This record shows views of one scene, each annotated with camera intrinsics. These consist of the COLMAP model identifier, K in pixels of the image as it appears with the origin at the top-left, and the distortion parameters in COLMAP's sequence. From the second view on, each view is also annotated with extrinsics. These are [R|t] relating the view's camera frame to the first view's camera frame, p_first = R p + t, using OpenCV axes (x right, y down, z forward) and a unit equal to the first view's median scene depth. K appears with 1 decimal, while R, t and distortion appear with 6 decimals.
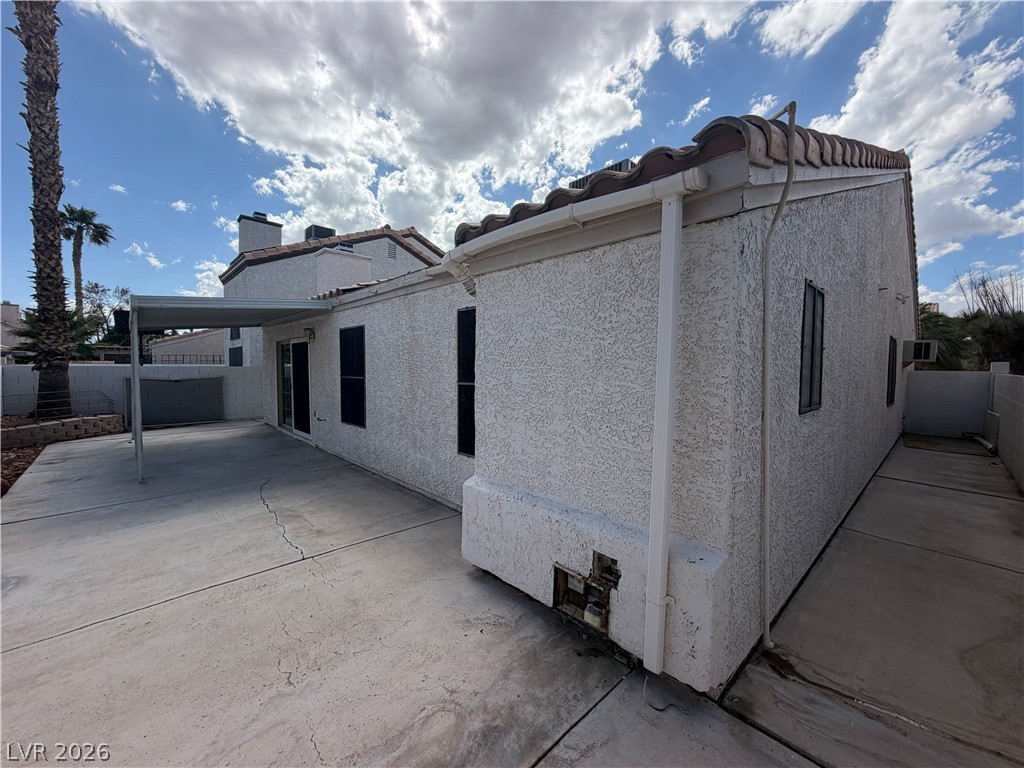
lens RADIAL K [[409.3, 0, 510.1], [0, 409.3, 384.3], [0, 0, 1]] dist [-0.000139, -0.000136]
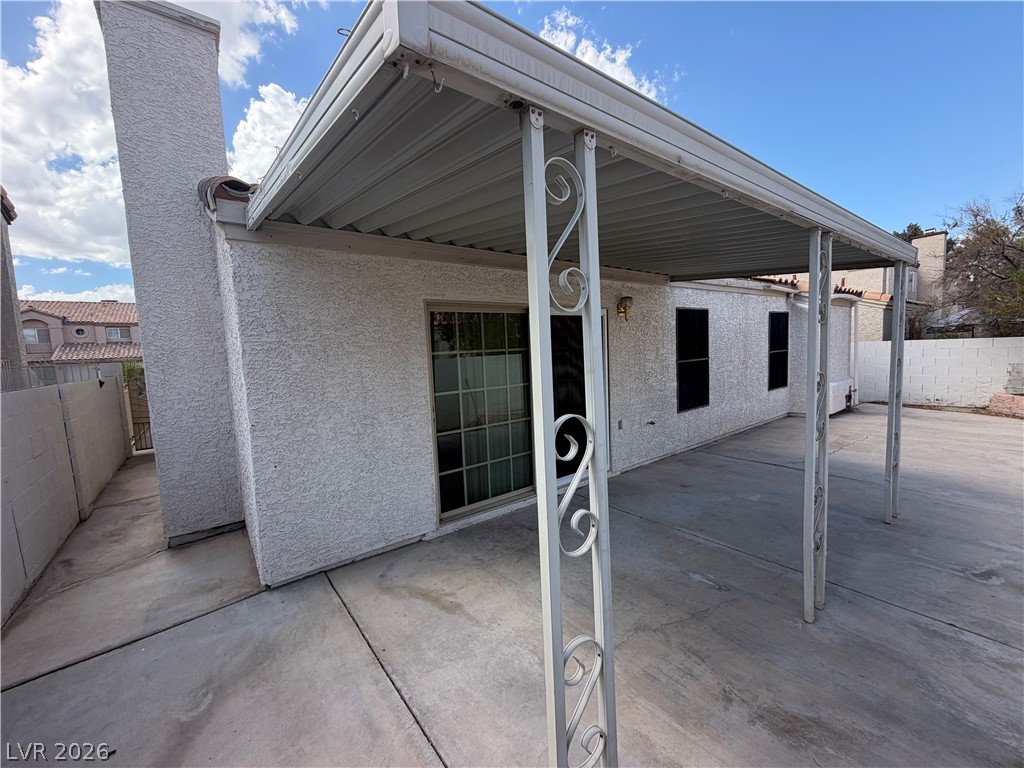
lens RADIAL K [[409.3, 0, 510.1], [0, 409.3, 384.3], [0, 0, 1]] dist [-0.000139, -0.000136]
pose [[0.090902, -0.094765, 0.991341, -1.717317], [0.096362, 0.991628, 0.085956, -0.104819], [-0.991187, 0.087714, 0.099273, 1.646191]]
